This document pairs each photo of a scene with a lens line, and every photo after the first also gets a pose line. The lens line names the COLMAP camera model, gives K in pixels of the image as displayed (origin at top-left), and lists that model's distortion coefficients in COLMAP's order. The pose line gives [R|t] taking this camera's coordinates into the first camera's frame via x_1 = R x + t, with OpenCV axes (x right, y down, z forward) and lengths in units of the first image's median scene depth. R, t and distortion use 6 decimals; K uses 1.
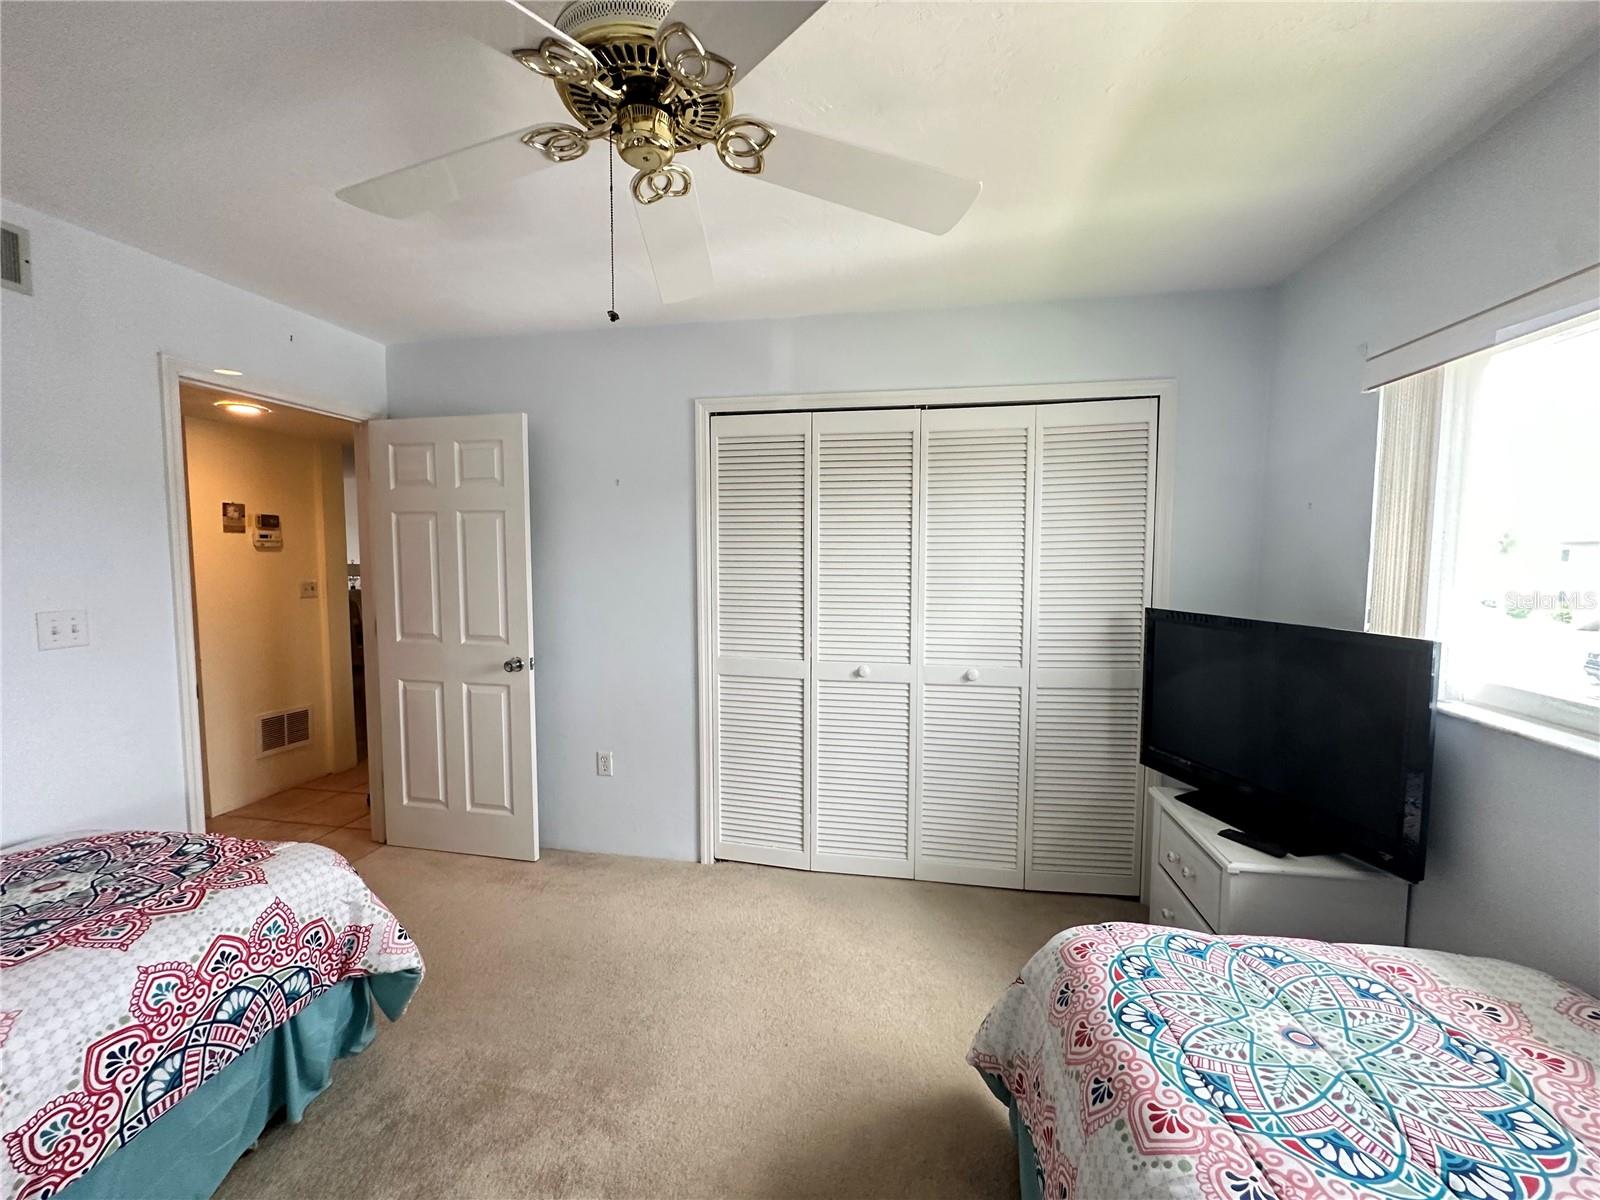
lens RADIAL K [[646.8, 0, 802.2], [0, 646.8, 594.4], [0, 0, 1]] dist [-0.000863, 0.000362]
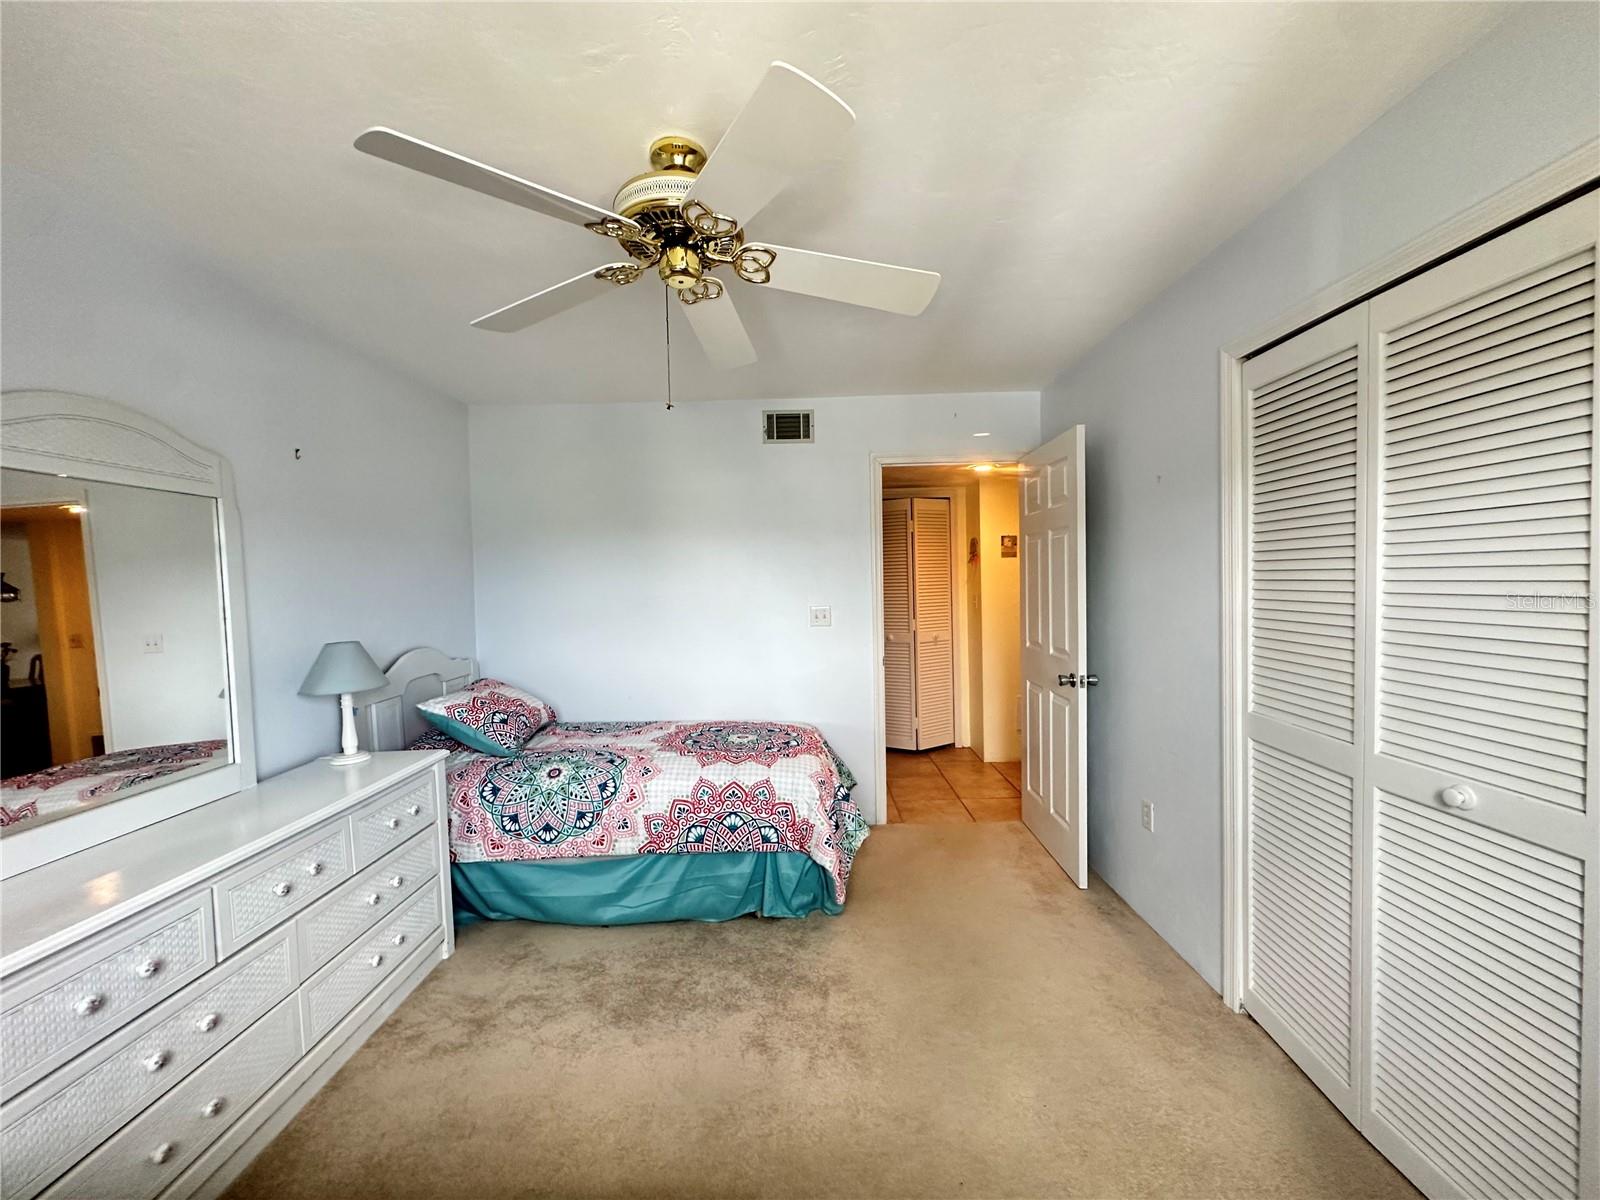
lens RADIAL K [[646.8, 0, 802.2], [0, 646.8, 594.4], [0, 0, 1]] dist [-0.000863, 0.000362]
pose [[0.160582, 0.015016, -0.986908, 0.829875], [-0.039425, 0.999184, 0.008788, -0.027216], [0.986235, 0.037498, 0.161043, 0.765343]]
